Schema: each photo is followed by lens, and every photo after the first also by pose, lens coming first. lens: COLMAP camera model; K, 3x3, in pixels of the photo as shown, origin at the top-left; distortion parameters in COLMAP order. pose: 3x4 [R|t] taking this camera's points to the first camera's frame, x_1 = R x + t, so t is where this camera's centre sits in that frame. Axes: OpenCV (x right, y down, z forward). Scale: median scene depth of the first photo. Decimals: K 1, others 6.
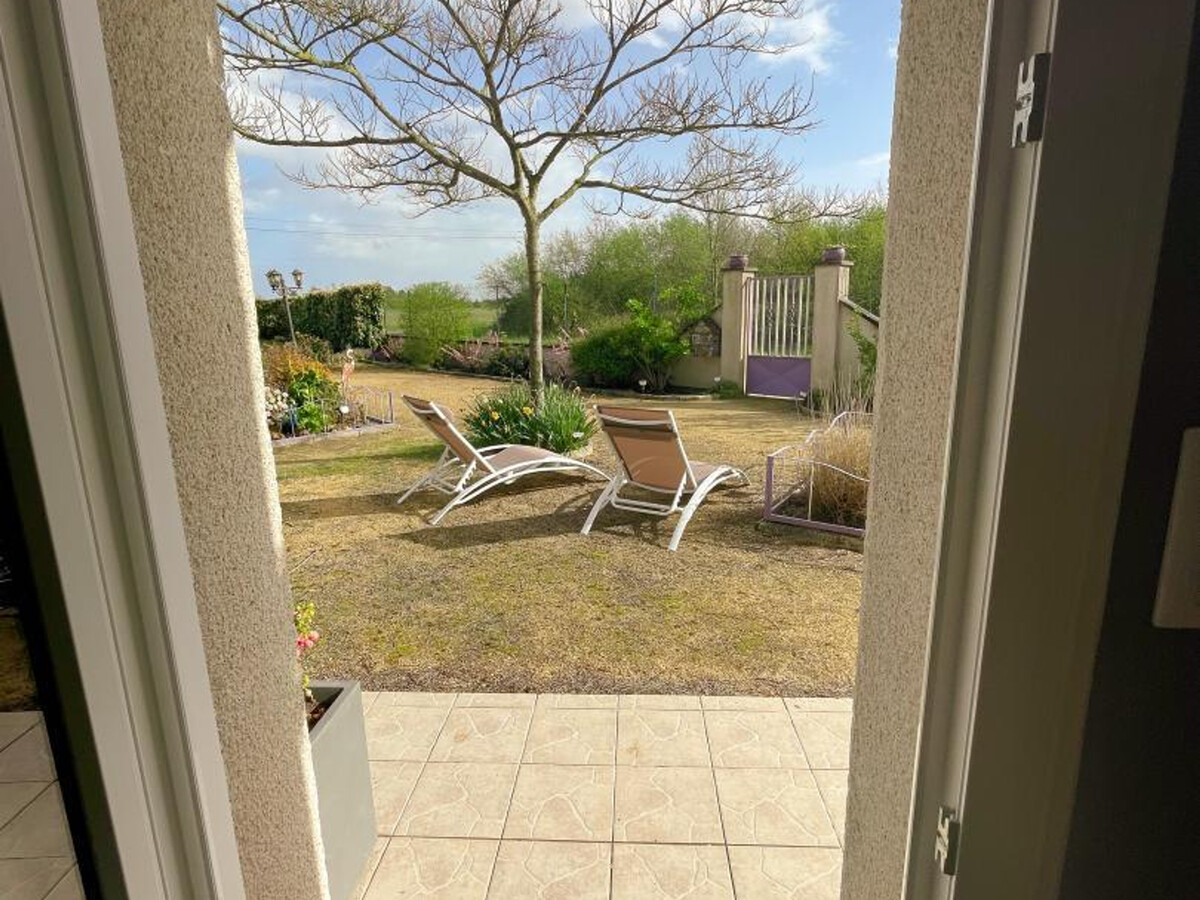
lens RADIAL K [[651.3, 0, 600.0], [0, 651.3, 450.0], [0, 0, 1]] dist [0.000498, -0.013705]
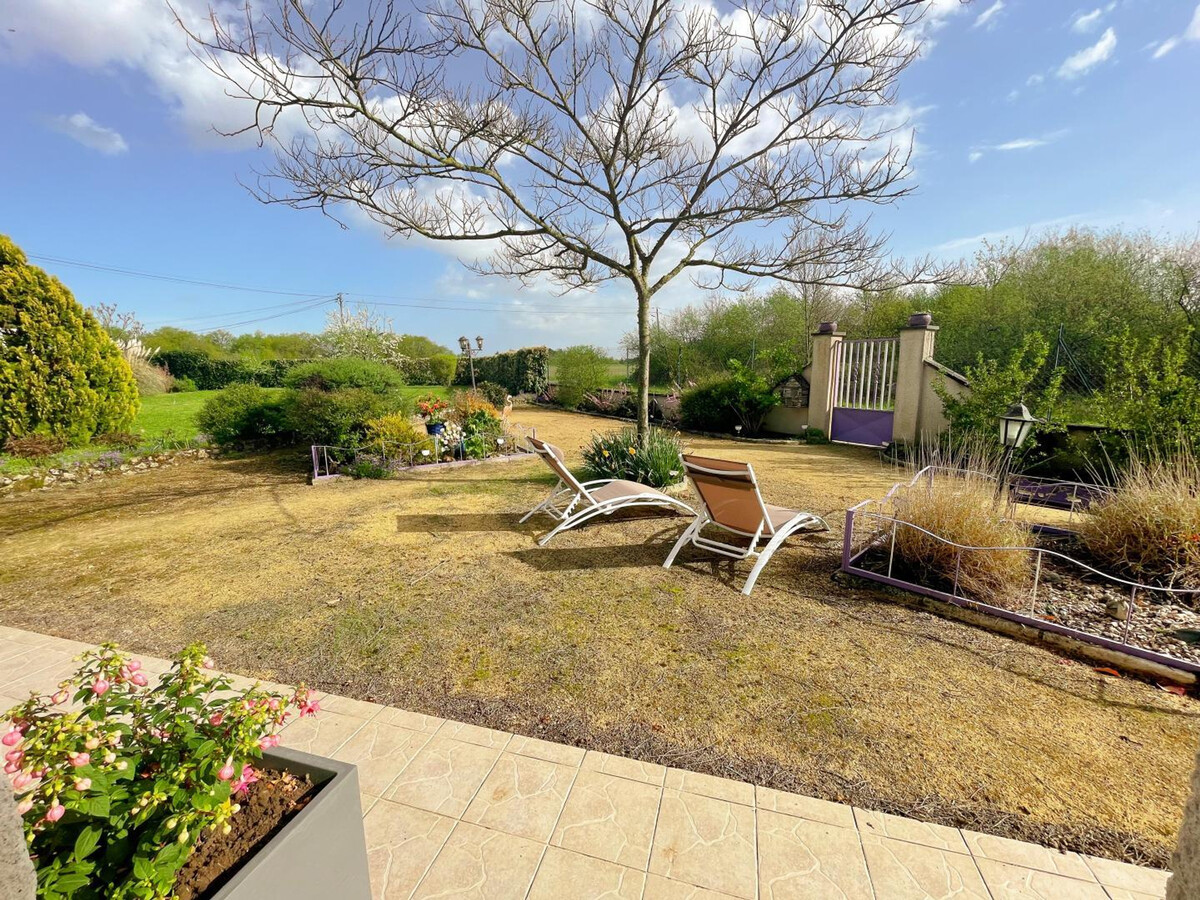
lens RADIAL K [[489.5, 0, 600.0], [0, 489.5, 450.0], [0, 0, 1]] dist [-0.000909, -0.000183]
pose [[0.974241, 0.045656, -0.220841, 0.033777], [-0.054940, 0.997838, -0.036076, -0.028995], [0.218716, 0.047280, 0.974642, 0.120620]]
